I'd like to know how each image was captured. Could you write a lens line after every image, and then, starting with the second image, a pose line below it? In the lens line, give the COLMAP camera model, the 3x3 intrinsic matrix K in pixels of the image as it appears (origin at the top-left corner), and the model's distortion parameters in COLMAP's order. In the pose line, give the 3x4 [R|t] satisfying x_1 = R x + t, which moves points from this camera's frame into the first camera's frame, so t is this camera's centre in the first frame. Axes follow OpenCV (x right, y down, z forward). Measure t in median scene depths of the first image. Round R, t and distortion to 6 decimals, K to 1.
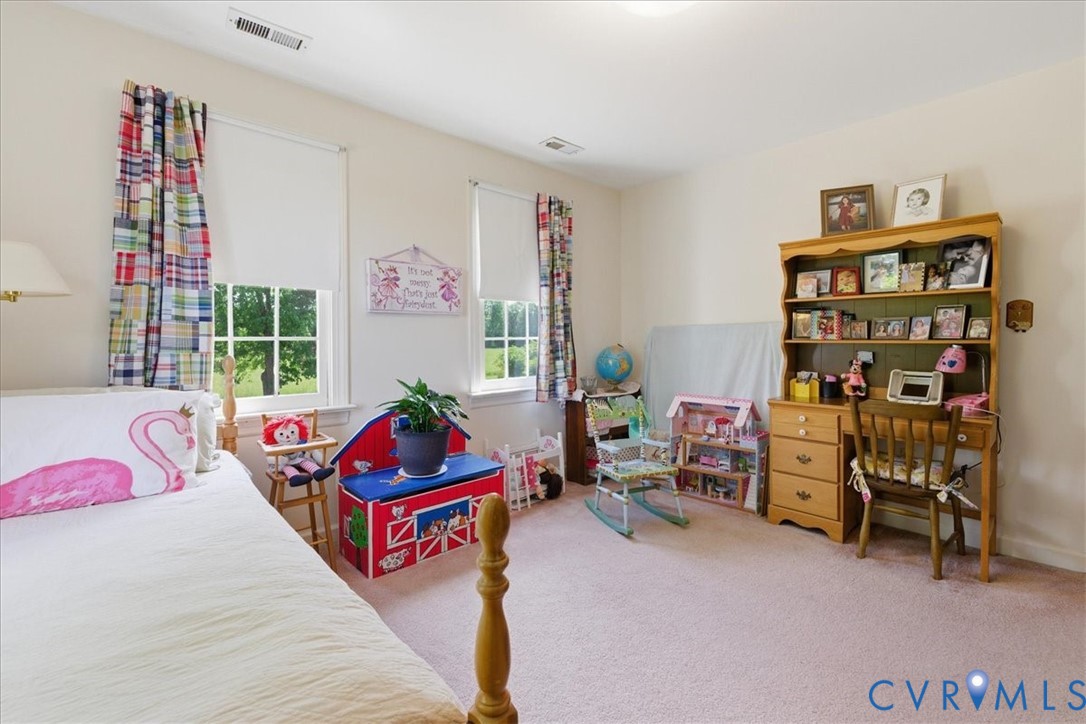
lens RADIAL K [[478.3, 0, 544.3], [0, 478.3, 346.6], [0, 0, 1]] dist [0.005031, -0.000191]
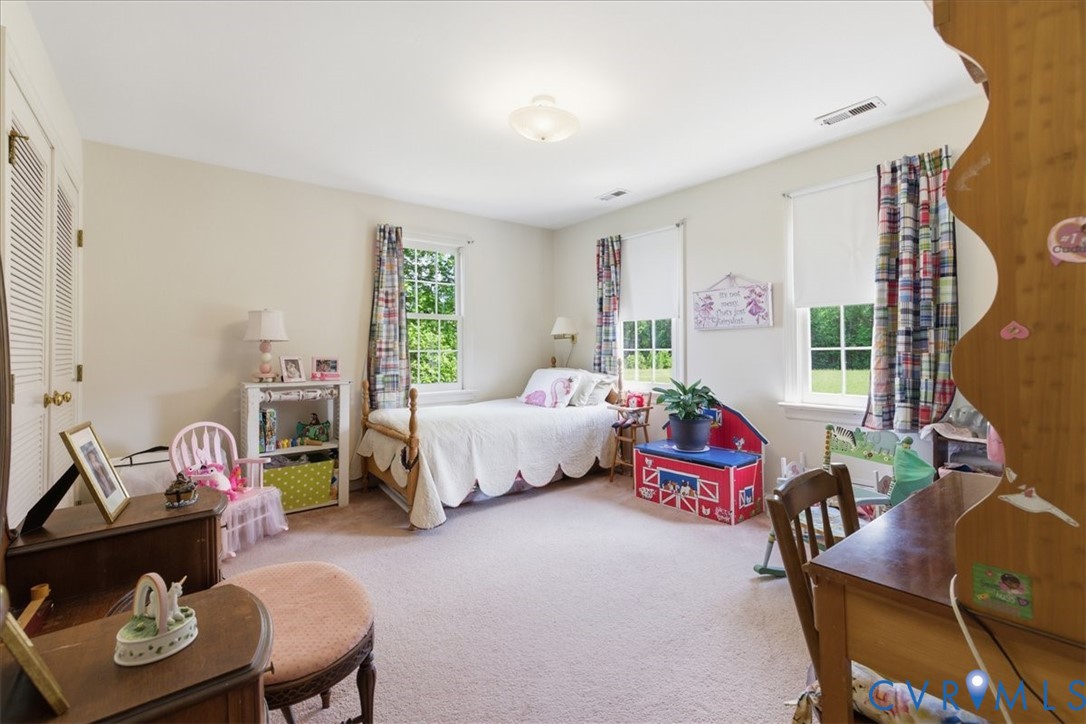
lens RADIAL K [[478.3, 0, 544.3], [0, 478.3, 346.6], [0, 0, 1]] dist [0.005031, -0.000191]
pose [[-0.076536, -0.005297, -0.997053, 1.132221], [-0.011013, 0.999929, -0.004467, -0.014078], [0.997006, 0.010638, -0.076589, 0.705287]]
